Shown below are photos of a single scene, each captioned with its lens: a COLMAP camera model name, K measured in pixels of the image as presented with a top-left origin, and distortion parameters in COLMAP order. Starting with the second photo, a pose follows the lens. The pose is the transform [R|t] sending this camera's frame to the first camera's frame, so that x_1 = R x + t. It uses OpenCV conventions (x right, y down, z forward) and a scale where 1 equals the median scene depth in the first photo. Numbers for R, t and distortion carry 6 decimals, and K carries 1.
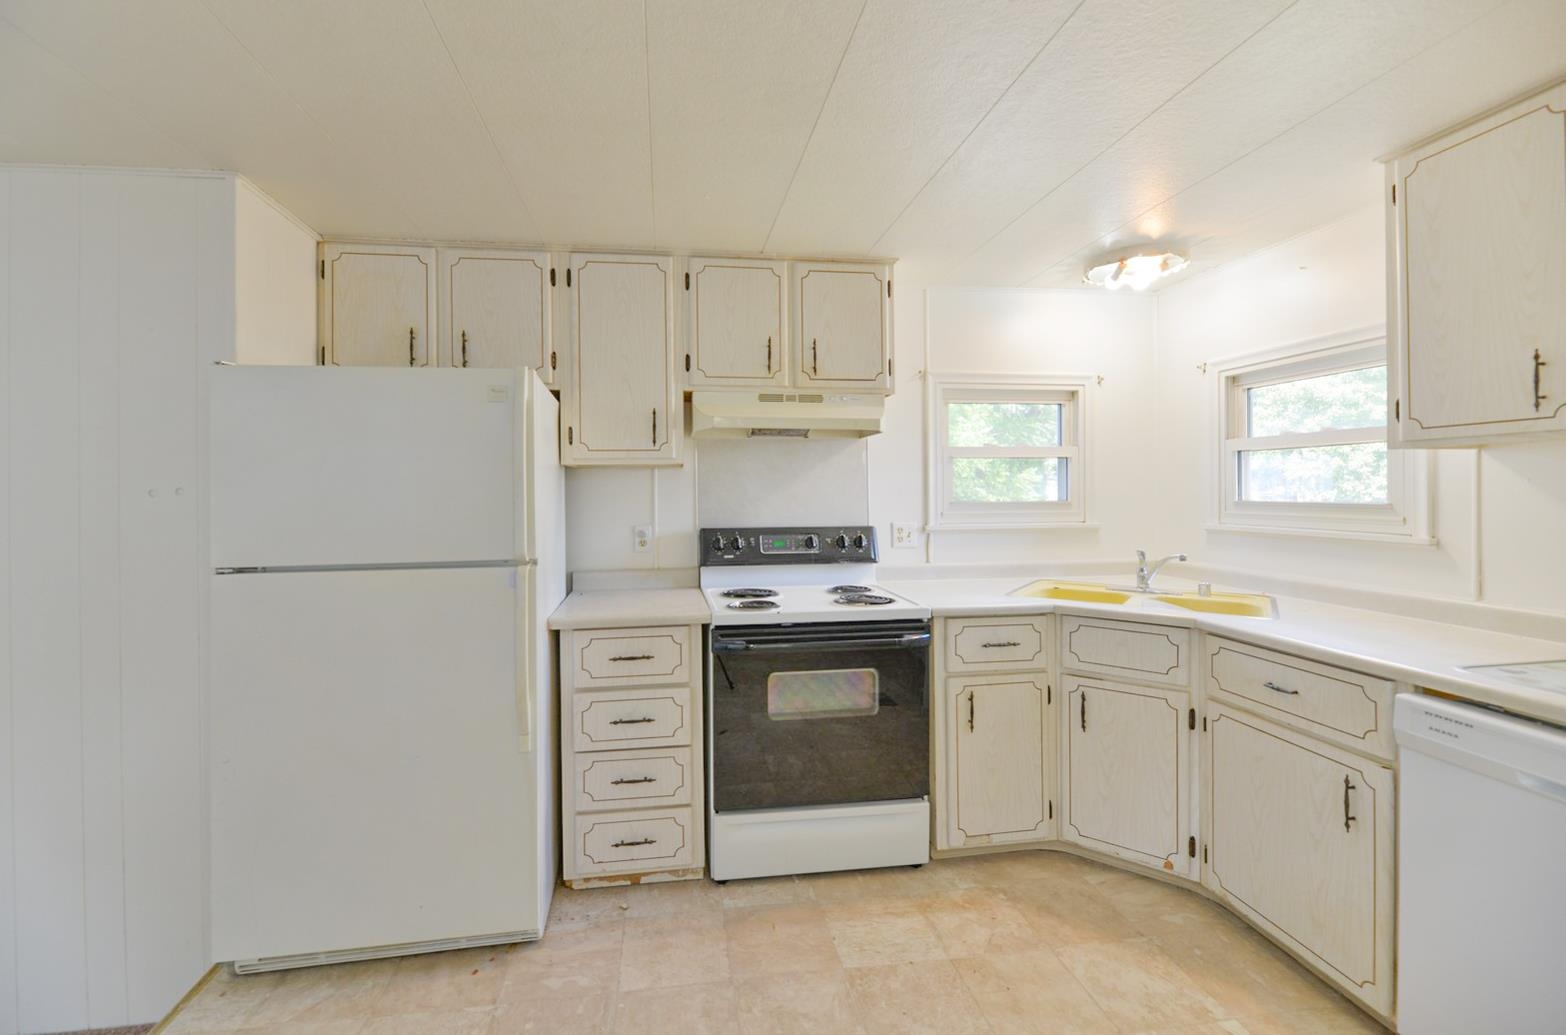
lens RADIAL K [[656.5, 0, 779.5], [0, 656.5, 492.0], [0, 0, 1]] dist [0.001099, -0.005116]
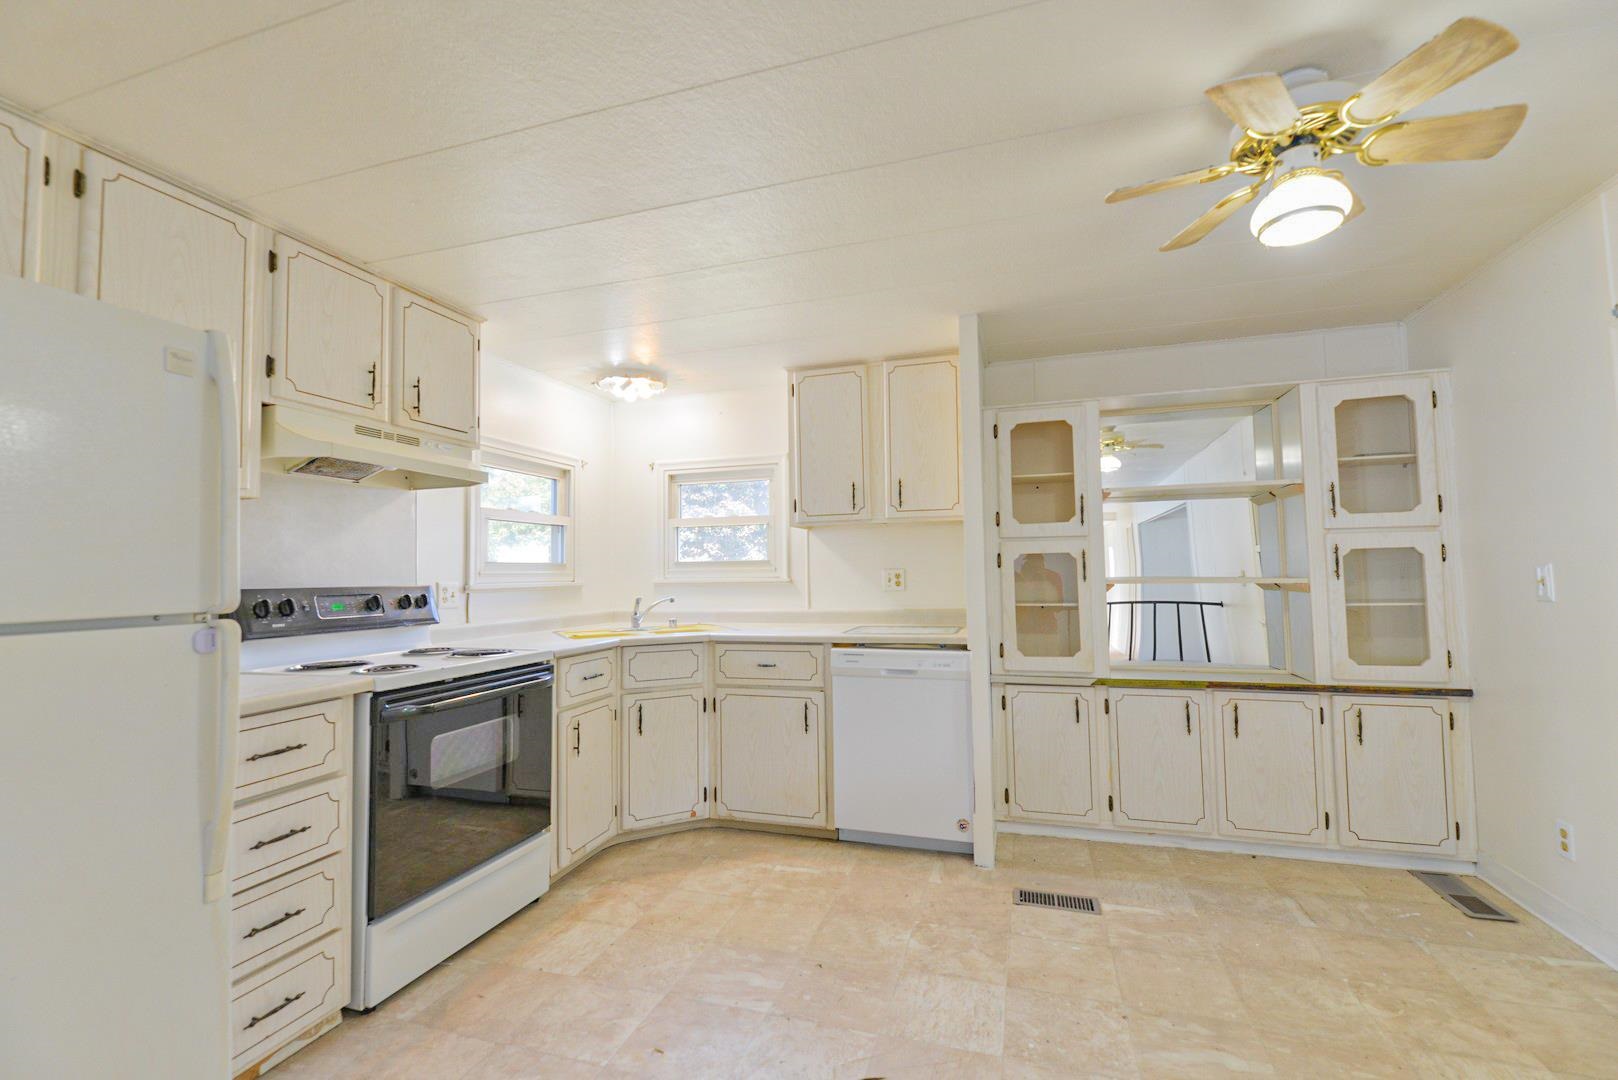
lens RADIAL K [[694.6, 0, 809.0], [0, 694.6, 540.0], [0, 0, 1]] dist [0.000200, -0.000173]
pose [[0.425036, 0.043030, 0.904153, -0.639738], [0.019186, 0.998217, -0.056526, 0.066218], [-0.904973, 0.041373, 0.423453, 0.110895]]
